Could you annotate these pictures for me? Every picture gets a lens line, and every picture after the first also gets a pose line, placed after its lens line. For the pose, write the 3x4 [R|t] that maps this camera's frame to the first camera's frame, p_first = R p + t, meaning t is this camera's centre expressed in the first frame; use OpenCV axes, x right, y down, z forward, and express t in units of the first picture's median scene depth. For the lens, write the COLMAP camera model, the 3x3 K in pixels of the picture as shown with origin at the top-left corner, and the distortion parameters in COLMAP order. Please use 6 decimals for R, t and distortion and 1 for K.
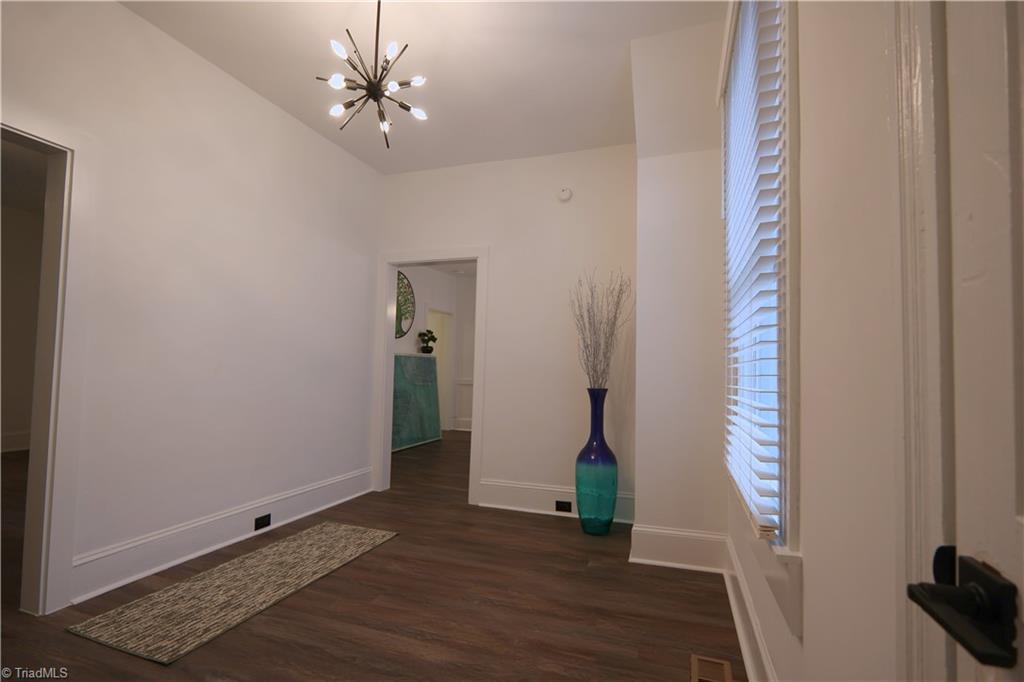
lens RADIAL K [[471.7, 0, 514.3], [0, 471.7, 344.0], [0, 0, 1]] dist [-0.009106, 0.002119]
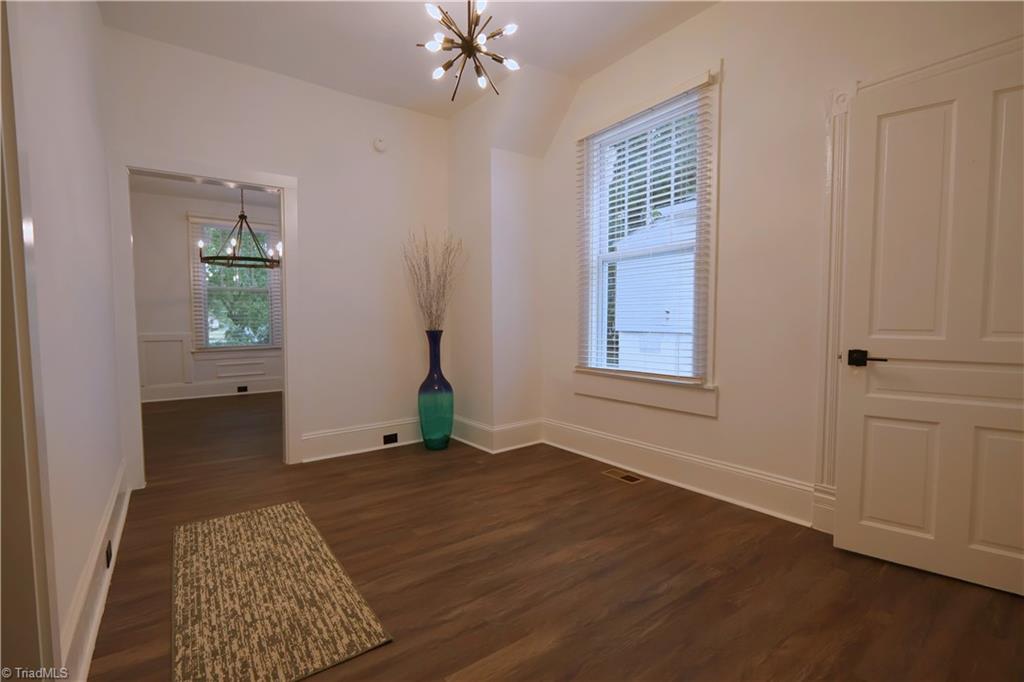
lens RADIAL K [[471.7, 0, 516.7], [0, 471.7, 338.4], [0, 0, 1]] dist [-0.009106, 0.002119]
pose [[0.565651, -0.061032, 0.822383, -0.837085], [-0.024683, 0.995558, 0.090861, 0.003620], [-0.824275, -0.071694, 0.561632, 0.204560]]
